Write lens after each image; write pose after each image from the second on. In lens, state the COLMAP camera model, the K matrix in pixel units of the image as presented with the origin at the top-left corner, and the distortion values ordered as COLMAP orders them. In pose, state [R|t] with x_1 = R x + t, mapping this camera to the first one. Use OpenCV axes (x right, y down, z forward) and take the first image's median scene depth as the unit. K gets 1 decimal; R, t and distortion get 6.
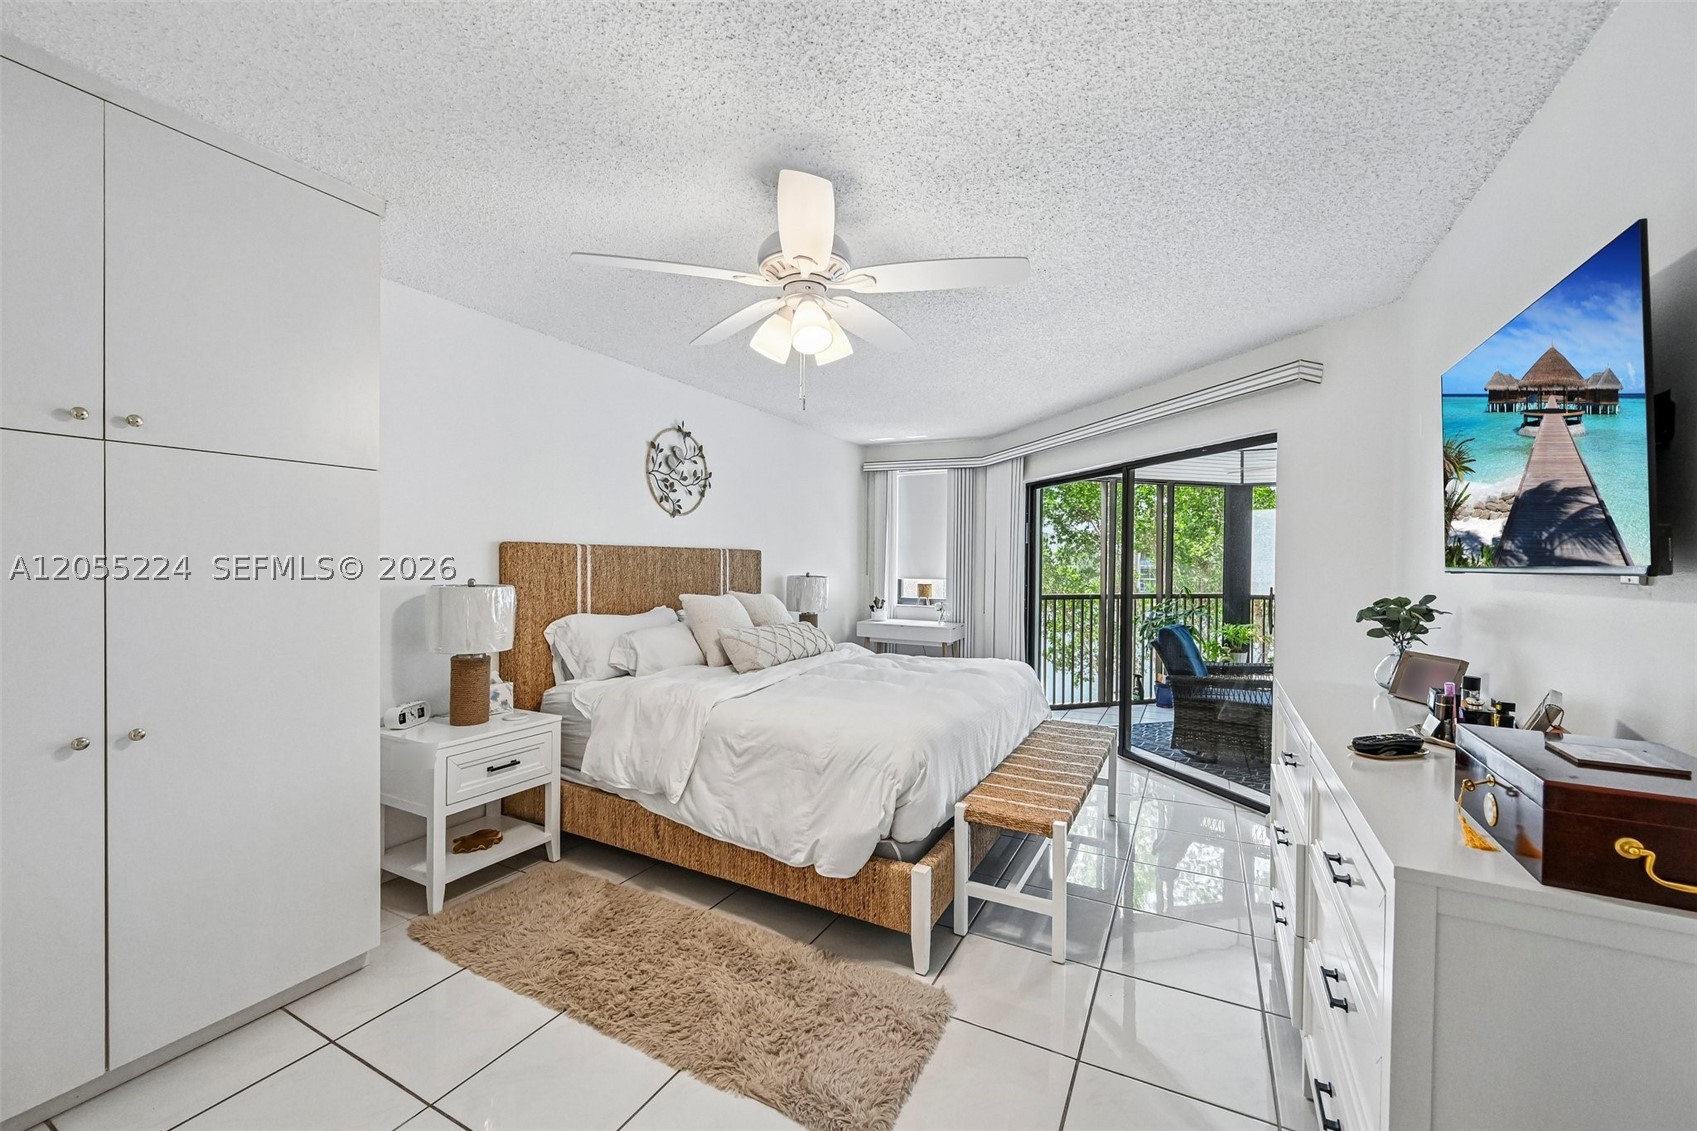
lens RADIAL K [[671.6, 0, 847.2], [0, 671.6, 558.6], [0, 0, 1]] dist [-0.001527, -0.000086]
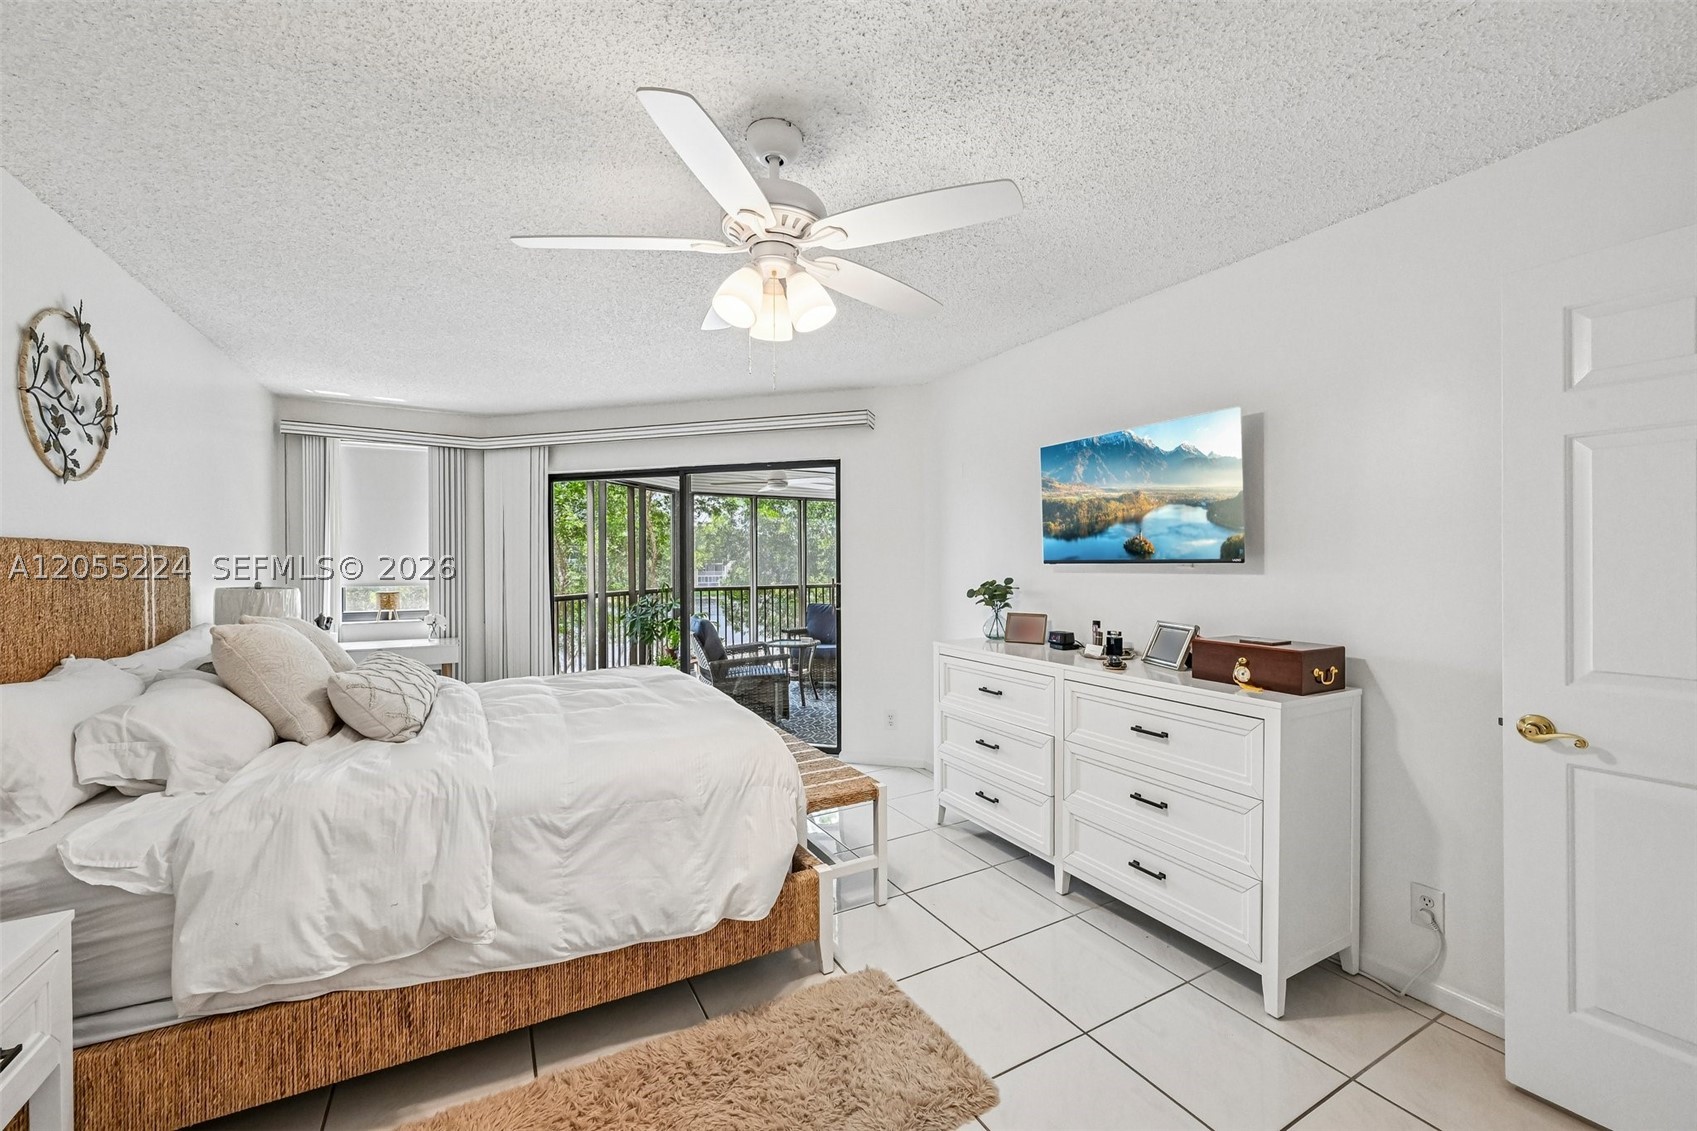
lens RADIAL K [[673.6, 0, 848.9], [0, 673.6, 554.1], [0, 0, 1]] dist [0.001089, 0.000035]
pose [[0.548306, -0.002922, 0.836272, -0.435507], [0.006355, 0.999980, -0.000673, -0.003206], [-0.836253, 0.005684, 0.548314, 0.255907]]
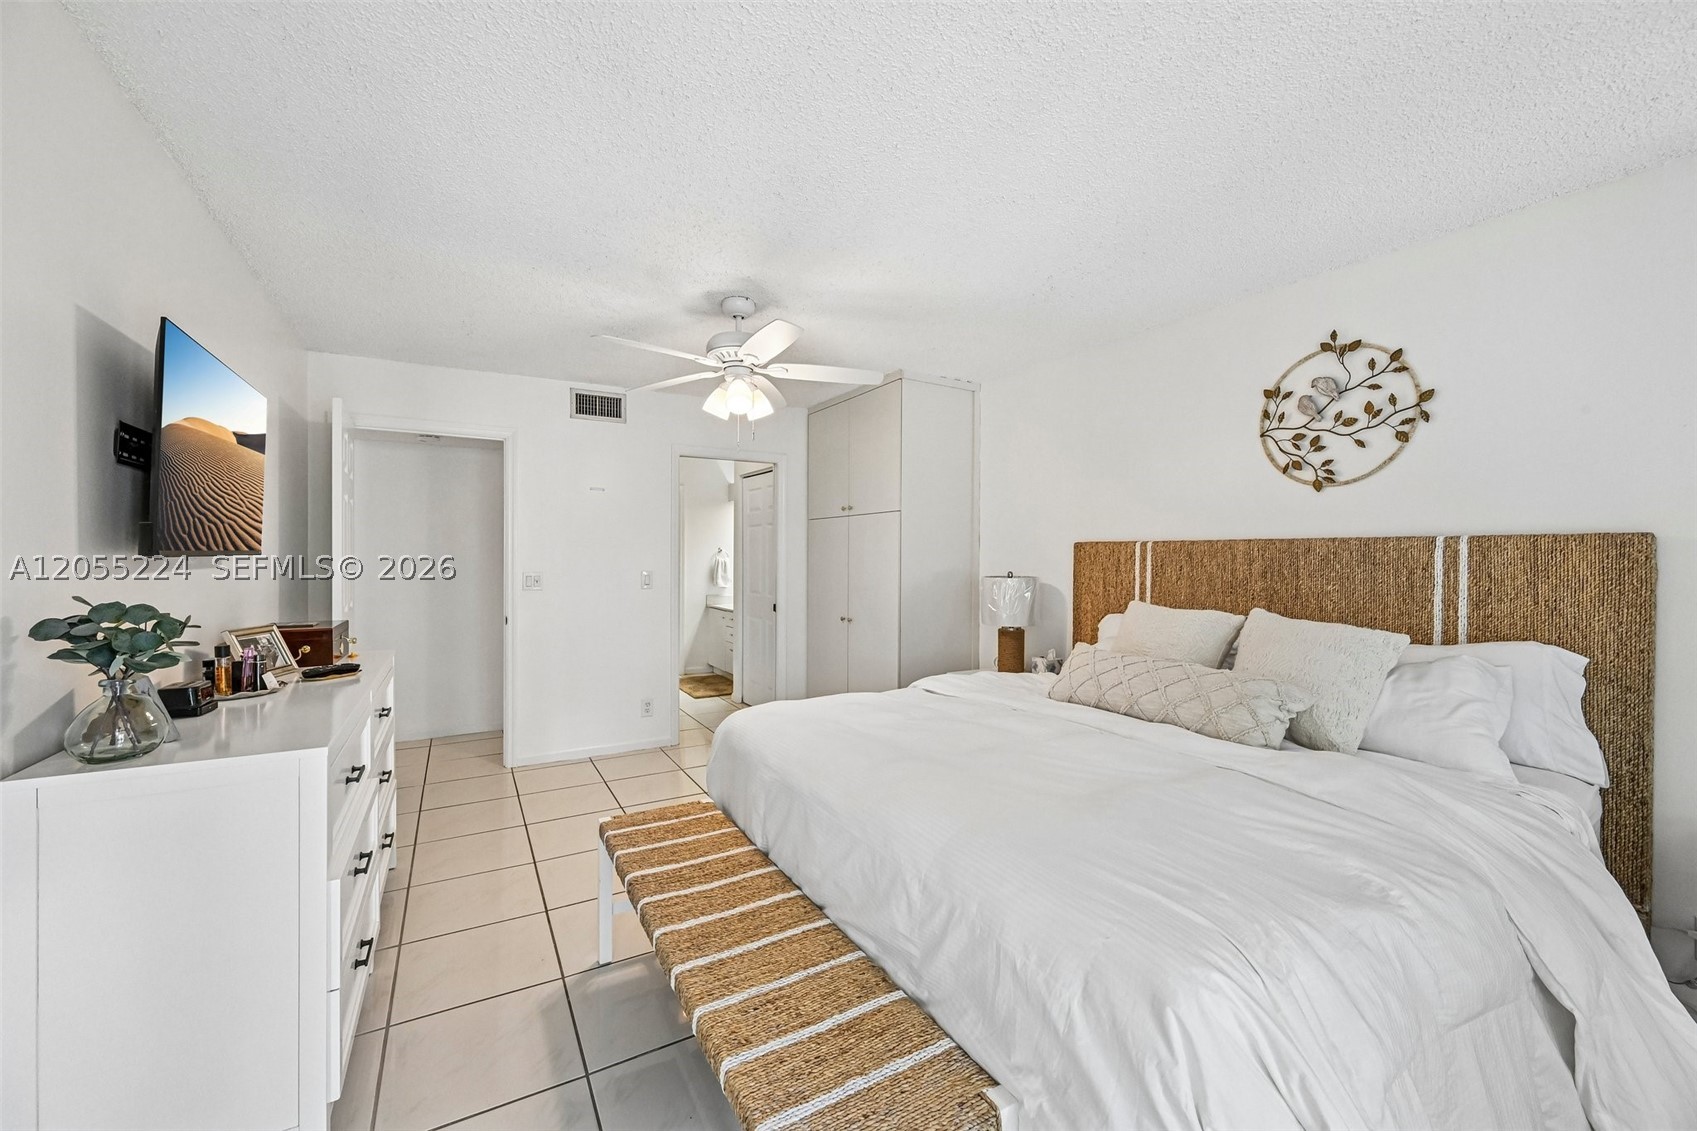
lens RADIAL K [[673.6, 0, 848.9], [0, 673.6, 554.1], [0, 0, 1]] dist [0.001089, 0.000035]
pose [[-0.532682, -0.013715, -0.846205, 0.613922], [-0.007868, 0.999906, -0.011253, 0.009971], [0.846279, 0.000663, -0.532739, 1.160438]]
